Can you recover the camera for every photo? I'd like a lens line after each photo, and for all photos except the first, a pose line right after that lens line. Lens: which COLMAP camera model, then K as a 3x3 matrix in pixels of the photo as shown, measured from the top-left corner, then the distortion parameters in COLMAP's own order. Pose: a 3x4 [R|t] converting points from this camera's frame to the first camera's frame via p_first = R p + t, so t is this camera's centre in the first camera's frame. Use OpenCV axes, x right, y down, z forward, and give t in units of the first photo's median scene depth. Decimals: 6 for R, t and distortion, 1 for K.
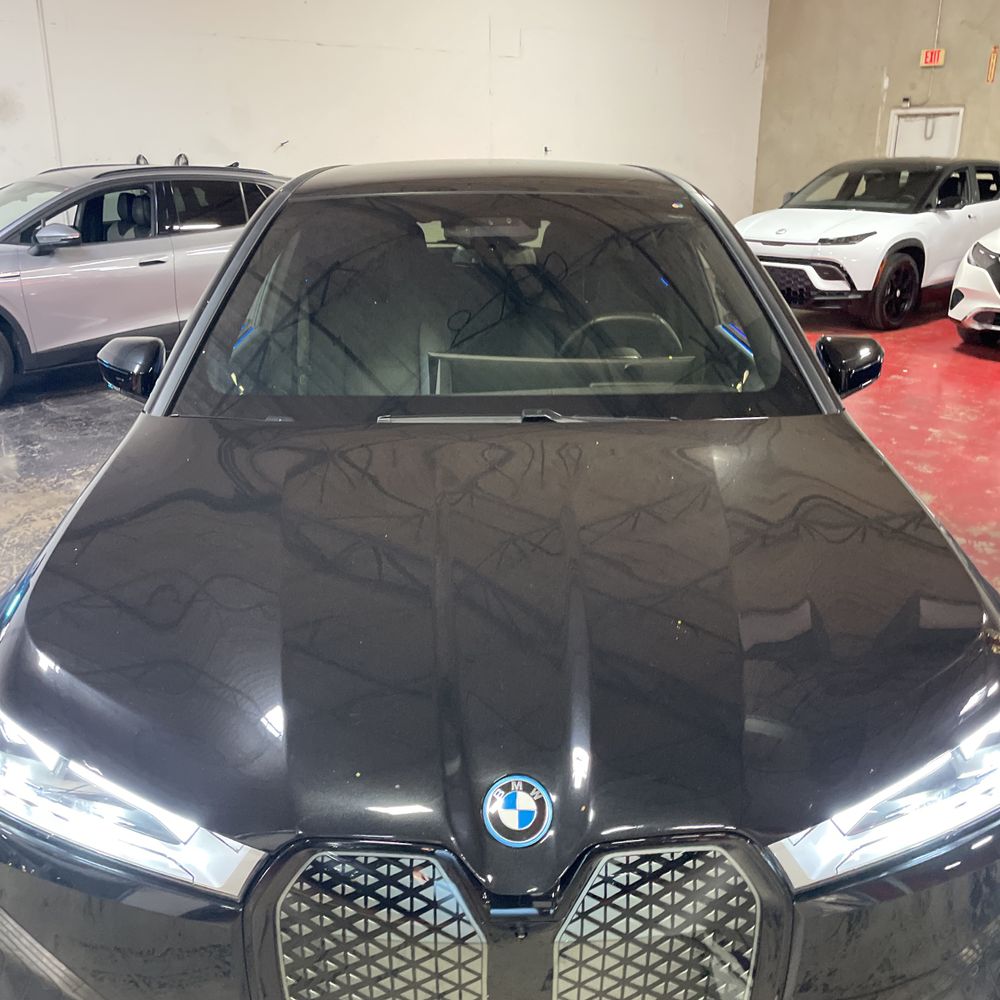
lens RADIAL K [[1006.3, 0, 507.1], [0, 1006.3, 501.8], [0, 0, 1]] dist [0.086486, -0.120554]
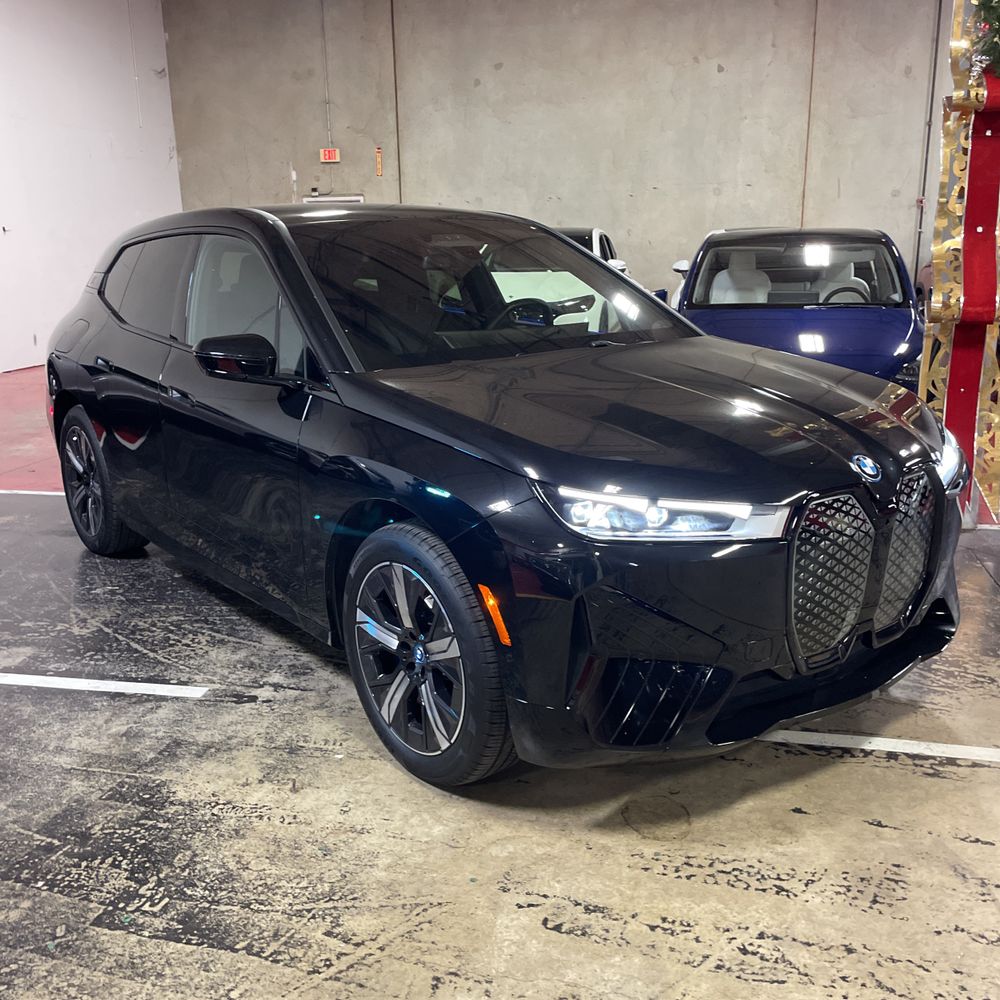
lens RADIAL K [[1009.0, 0, 492.9], [0, 1009.0, 502.7], [0, 0, 1]] dist [0.090777, -0.132614]
pose [[0.805027, -0.164513, 0.569971, -0.313463], [0.214164, 0.976580, -0.020611, 0.049221], [-0.553231, 0.138660, 0.821407, -0.051714]]
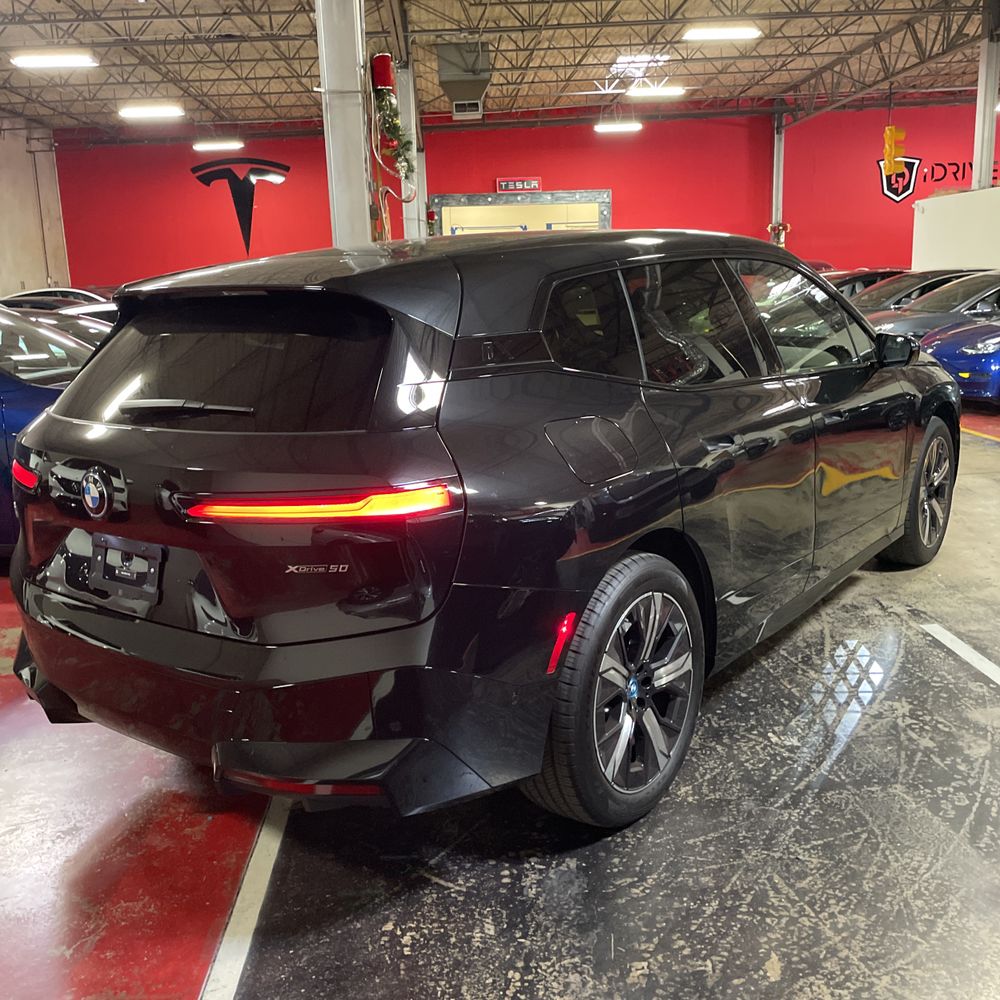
lens RADIAL K [[1012.2, 0, 511.2], [0, 1012.2, 492.3], [0, 0, 1]] dist [0.090803, -0.140067]
pose [[-0.785442, -0.102003, 0.610472, -0.327111], [0.238131, 0.860600, 0.450180, -0.290092], [-0.571292, 0.498962, -0.651661, 0.915465]]
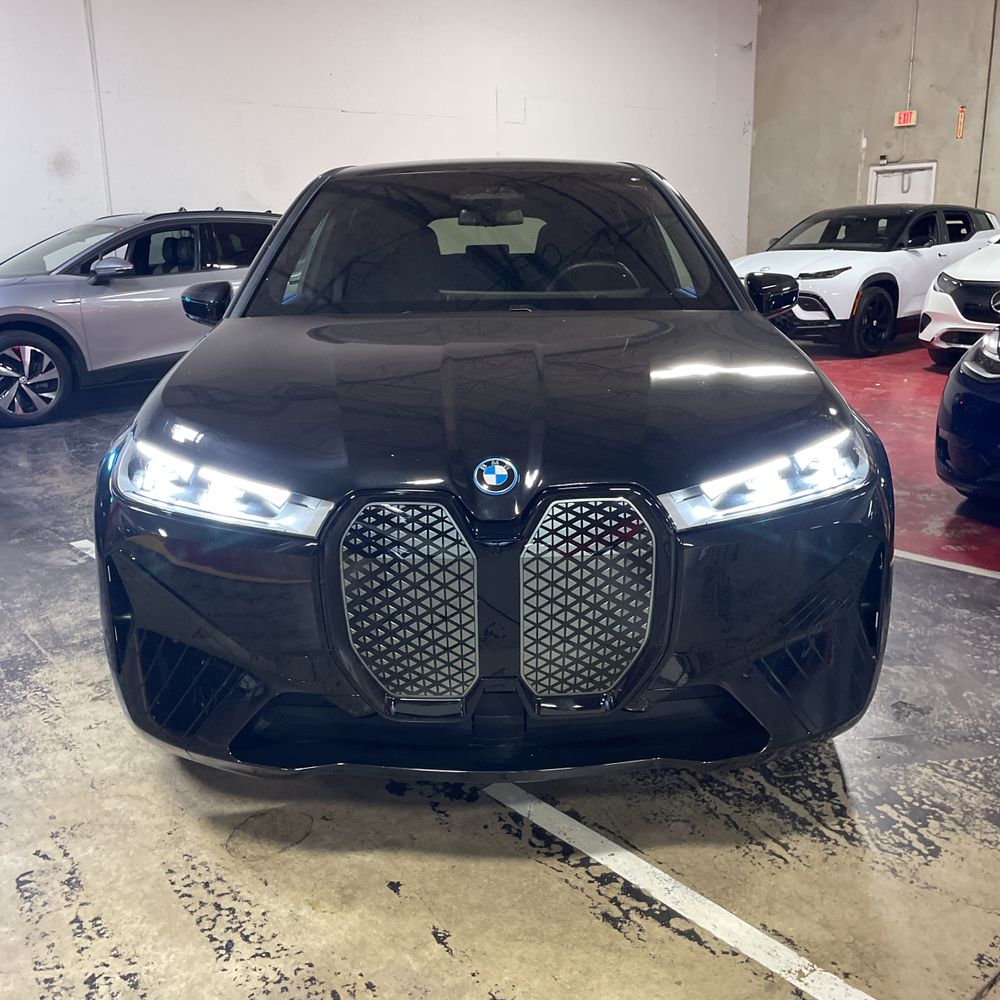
lens RADIAL K [[1012.2, 0, 511.2], [0, 1012.2, 492.3], [0, 0, 1]] dist [0.090803, -0.140067]
pose [[0.999855, -0.012589, -0.011501, 0.009615], [0.011560, 0.996273, -0.085483, 0.086048], [0.012534, 0.085338, 0.996273, -0.100761]]
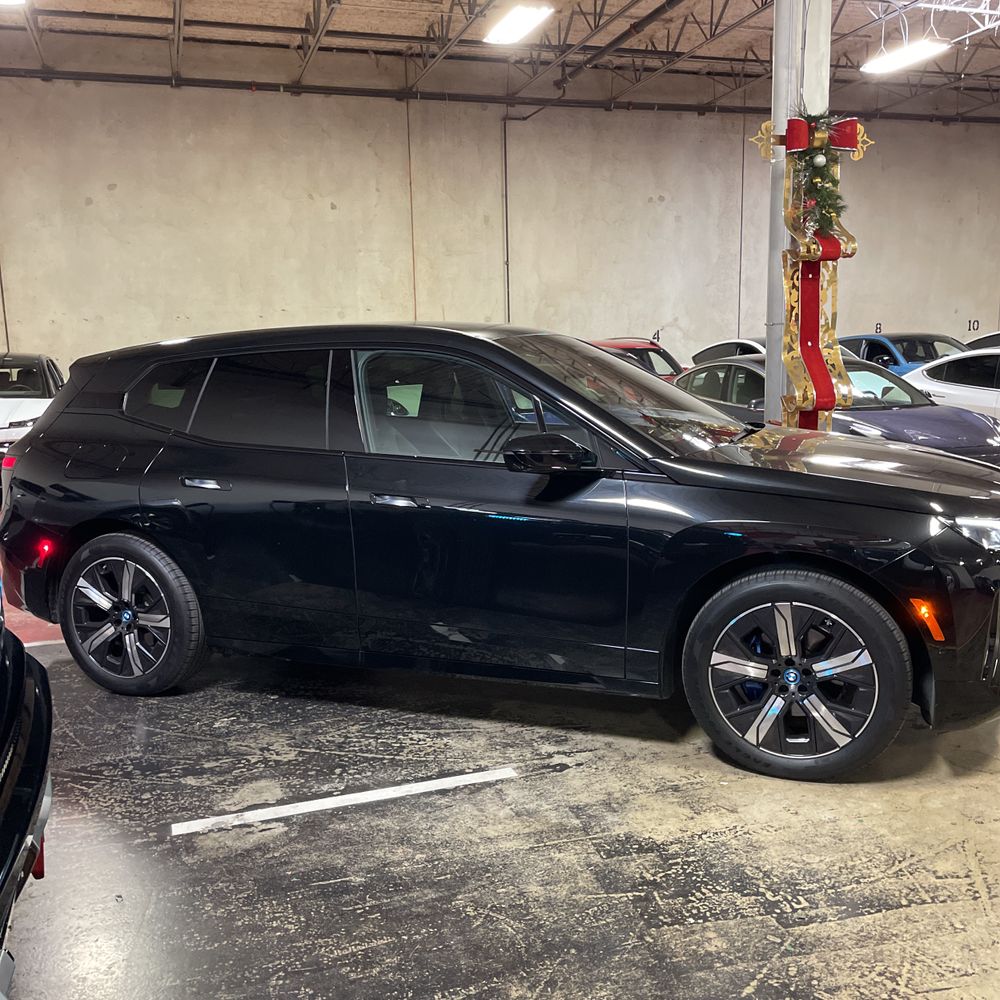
lens RADIAL K [[1004.3, 0, 486.6], [0, 1004.3, 504.3], [0, 0, 1]] dist [0.100560, -0.155841]
pose [[0.400768, -0.152924, 0.903327, -0.604583], [0.328135, 0.944522, 0.014318, -0.039909], [-0.855402, 0.290675, 0.428714, 0.188957]]
